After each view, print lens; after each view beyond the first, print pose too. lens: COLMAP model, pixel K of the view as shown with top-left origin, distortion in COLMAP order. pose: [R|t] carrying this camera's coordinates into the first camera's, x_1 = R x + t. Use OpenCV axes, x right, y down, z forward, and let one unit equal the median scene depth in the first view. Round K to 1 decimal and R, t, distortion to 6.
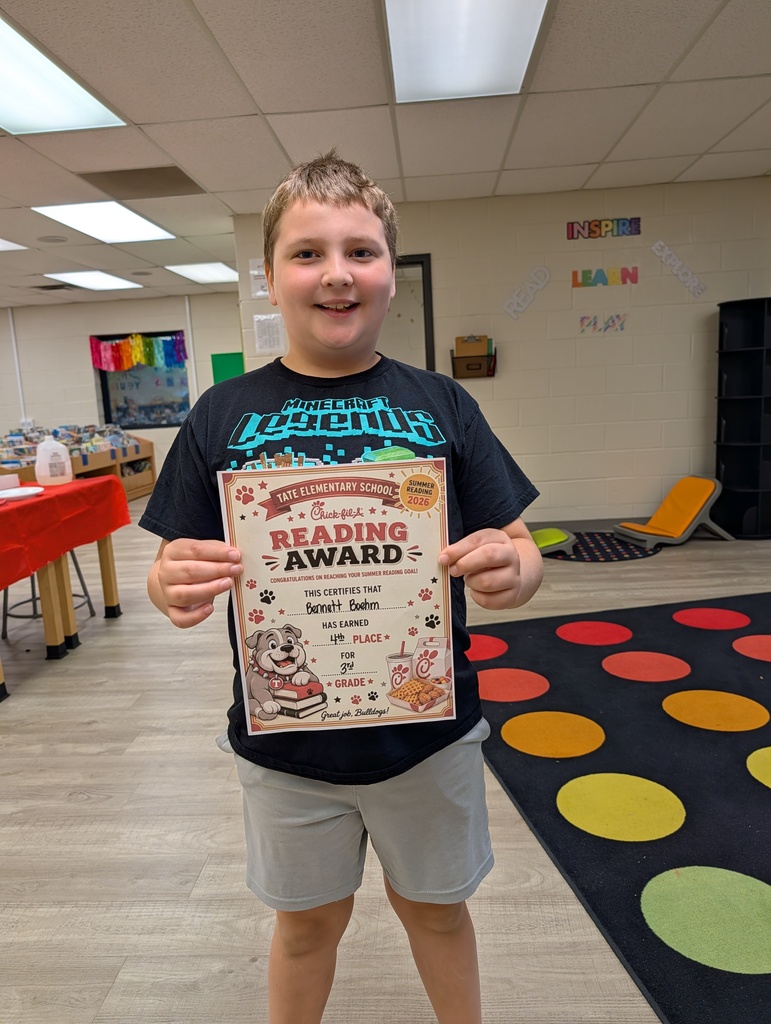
lens RADIAL K [[741.4, 0, 383.4], [0, 741.4, 517.7], [0, 0, 1]] dist [-0.001235, 0.003536]
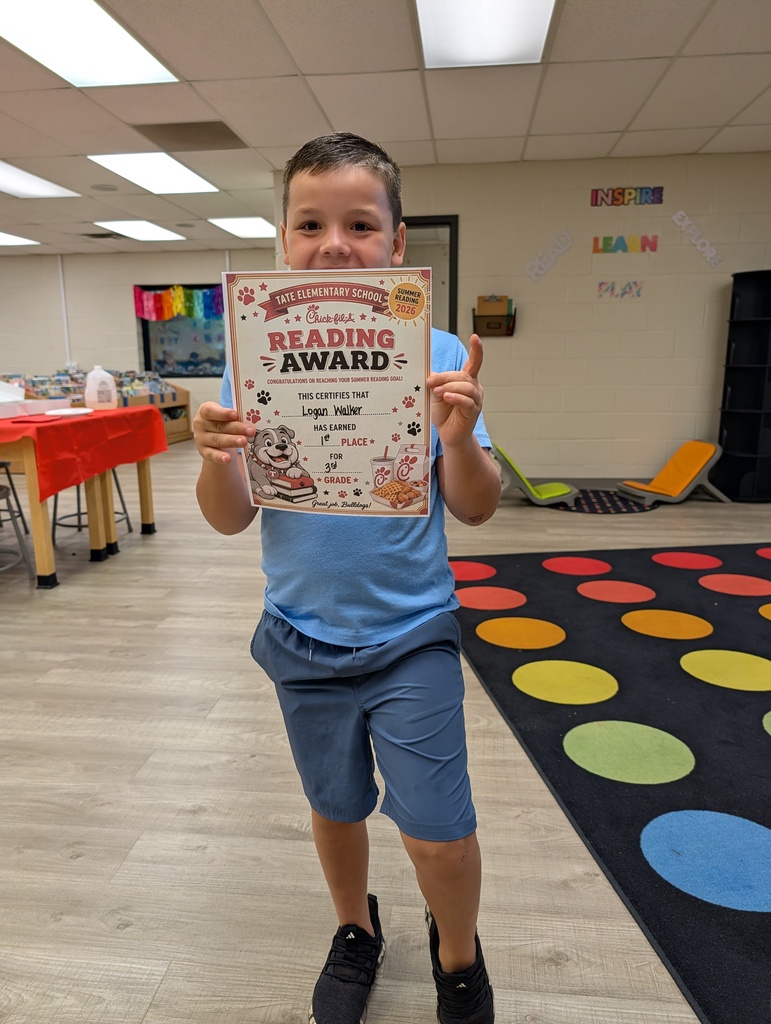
lens RADIAL K [[741.8, 0, 378.6], [0, 741.8, 522.9], [0, 0, 1]] dist [-0.001627, 0.002095]
pose [[0.997411, 0.057148, -0.043655, 0.029071], [-0.055043, 0.997331, 0.047977, 0.047134], [0.046280, -0.045450, 0.997894, -0.098364]]
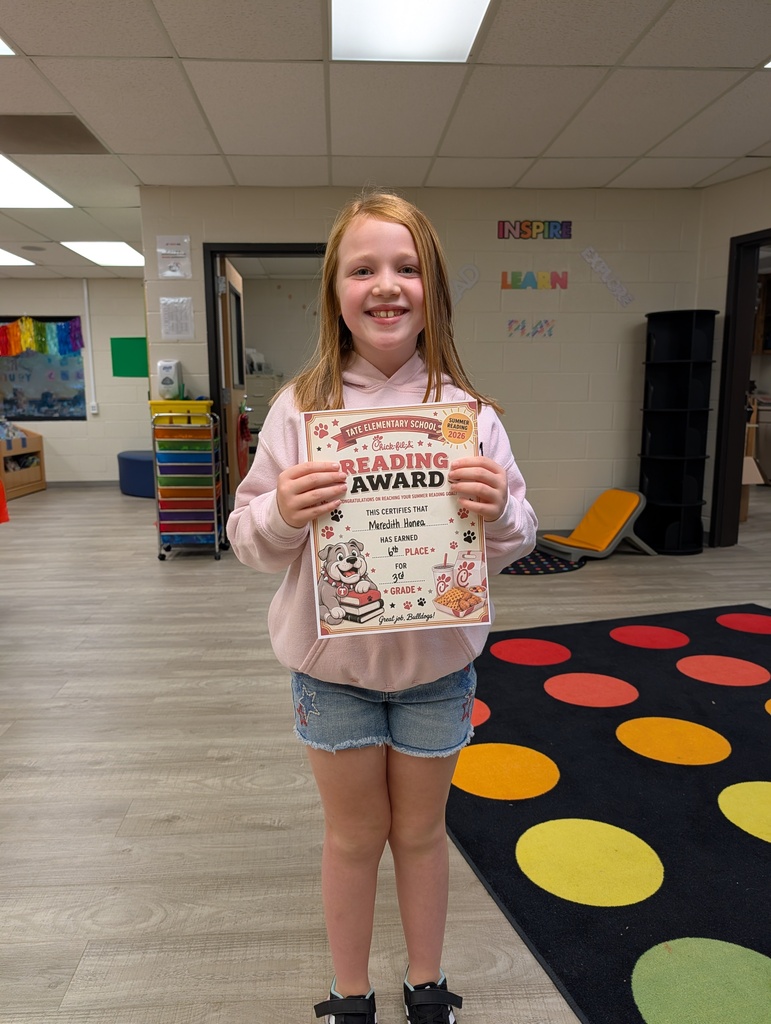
lens RADIAL K [[741.8, 0, 378.6], [0, 741.8, 522.9], [0, 0, 1]] dist [-0.001627, 0.002095]
pose [[0.991986, 0.026284, 0.123587, -0.019605], [-0.025616, 0.999647, -0.006991, 0.005341], [-0.123727, 0.003769, 0.992309, 0.089397]]
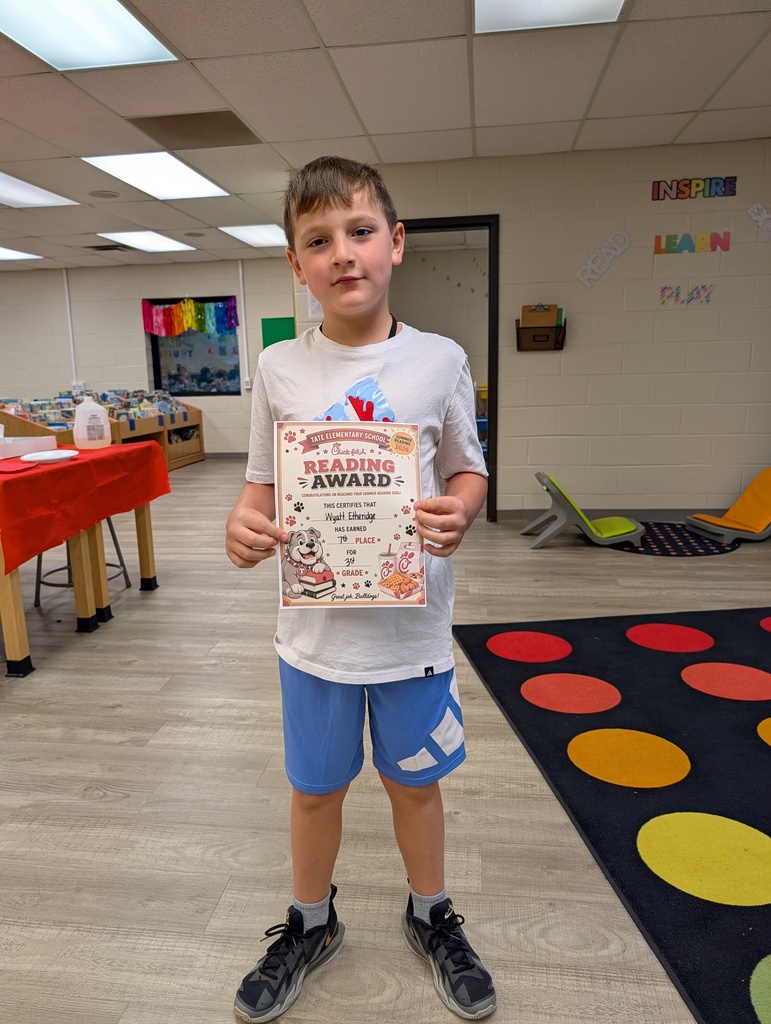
lens RADIAL K [[742.8, 0, 373.4], [0, 742.8, 516.3], [0, 0, 1]] dist [0.006748, -0.004899]
pose [[0.996294, 0.044976, -0.073314, -0.010839], [-0.042795, 0.998601, 0.031056, -0.002551], [0.074608, -0.027804, 0.996825, 0.072083]]
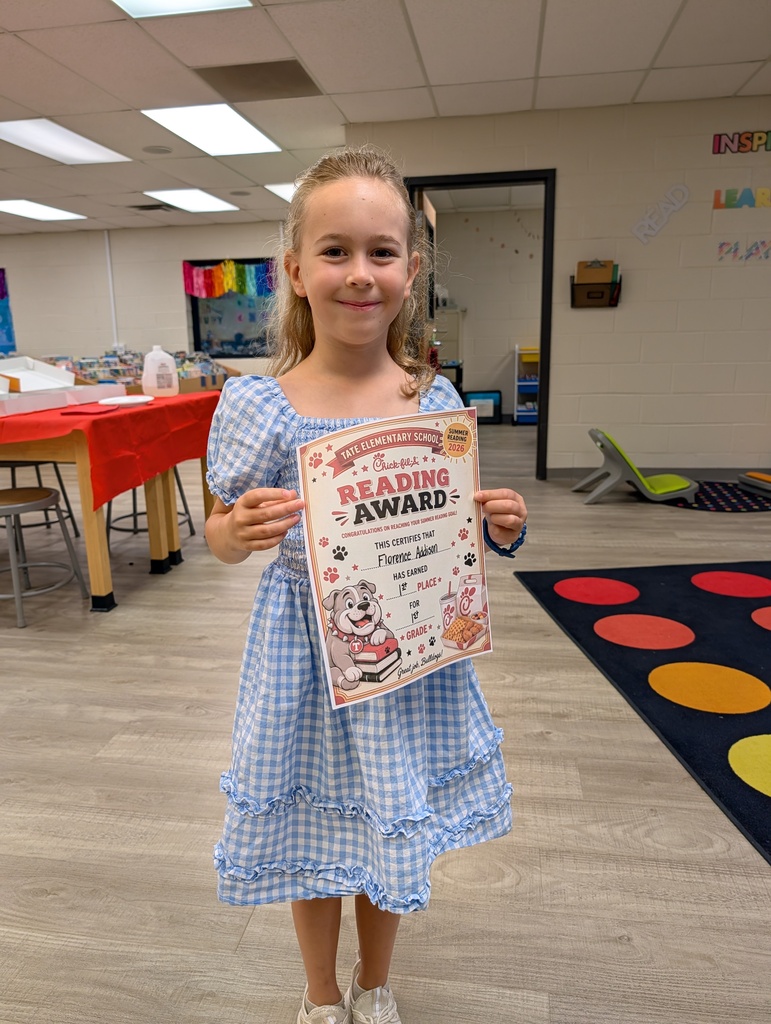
lens RADIAL K [[744.7, 0, 378.5], [0, 744.7, 511.2], [0, 0, 1]] dist [0.003271, -0.002814]
pose [[0.993764, 0.058082, -0.095186, -0.058146], [-0.052196, 0.996635, 0.063206, 0.027506], [0.098537, -0.057843, 0.993451, 0.050017]]
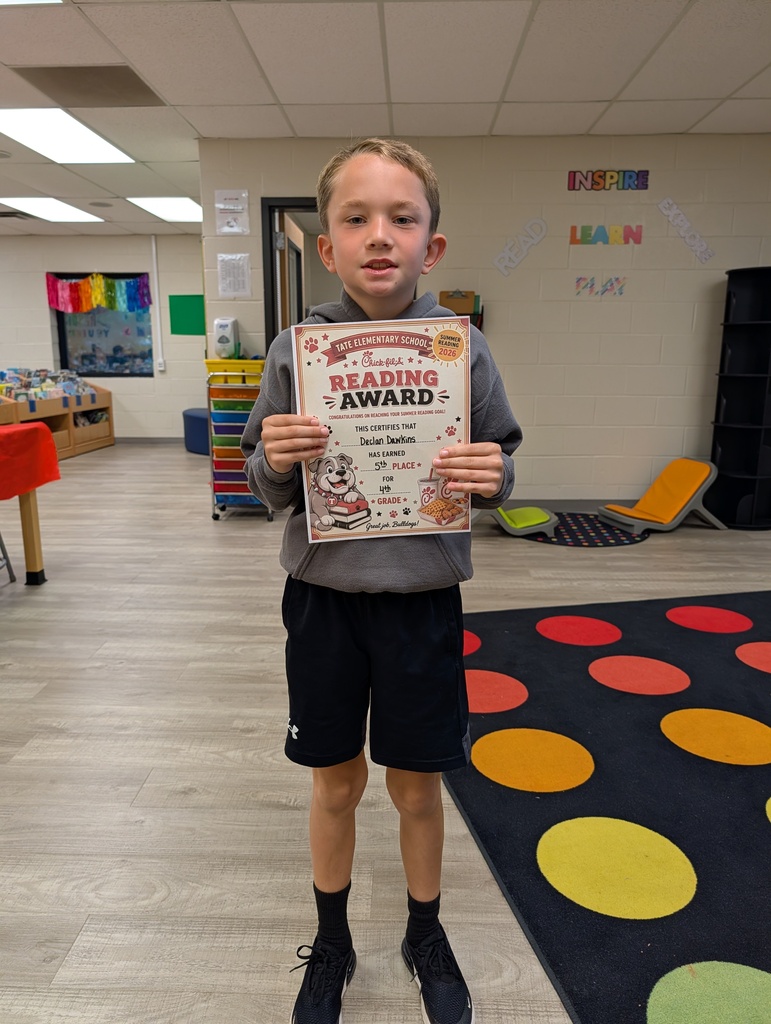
lens RADIAL K [[742.7, 0, 384.1], [0, 742.7, 514.5], [0, 0, 1]] dist [-0.002033, 0.000915]
pose [[0.998033, 0.049172, 0.038876, 0.010115], [-0.050707, 0.997931, 0.039527, -0.004409], [-0.036852, -0.041421, 0.998462, 0.113082]]
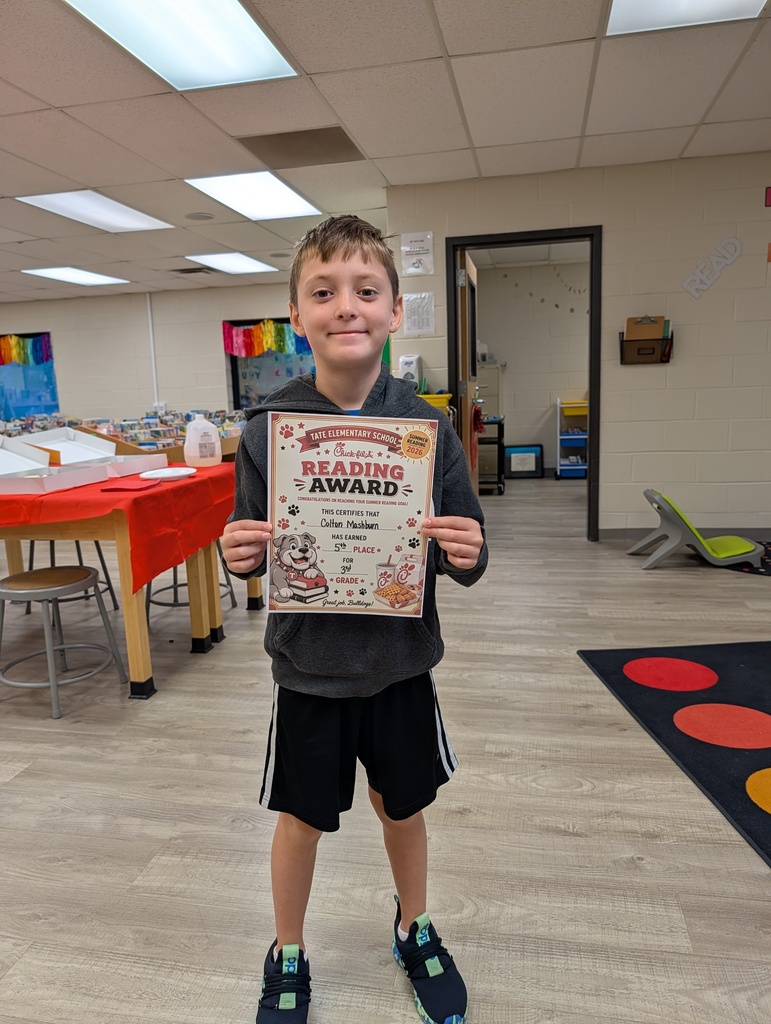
lens RADIAL K [[742.8, 0, 384.7], [0, 742.8, 514.8], [0, 0, 1]] dist [0.007814, -0.005280]
pose [[0.989765, 0.042150, -0.136343, -0.081820], [-0.041784, 0.999111, 0.005548, 0.002216], [0.136456, 0.000205, 0.990646, 0.093062]]
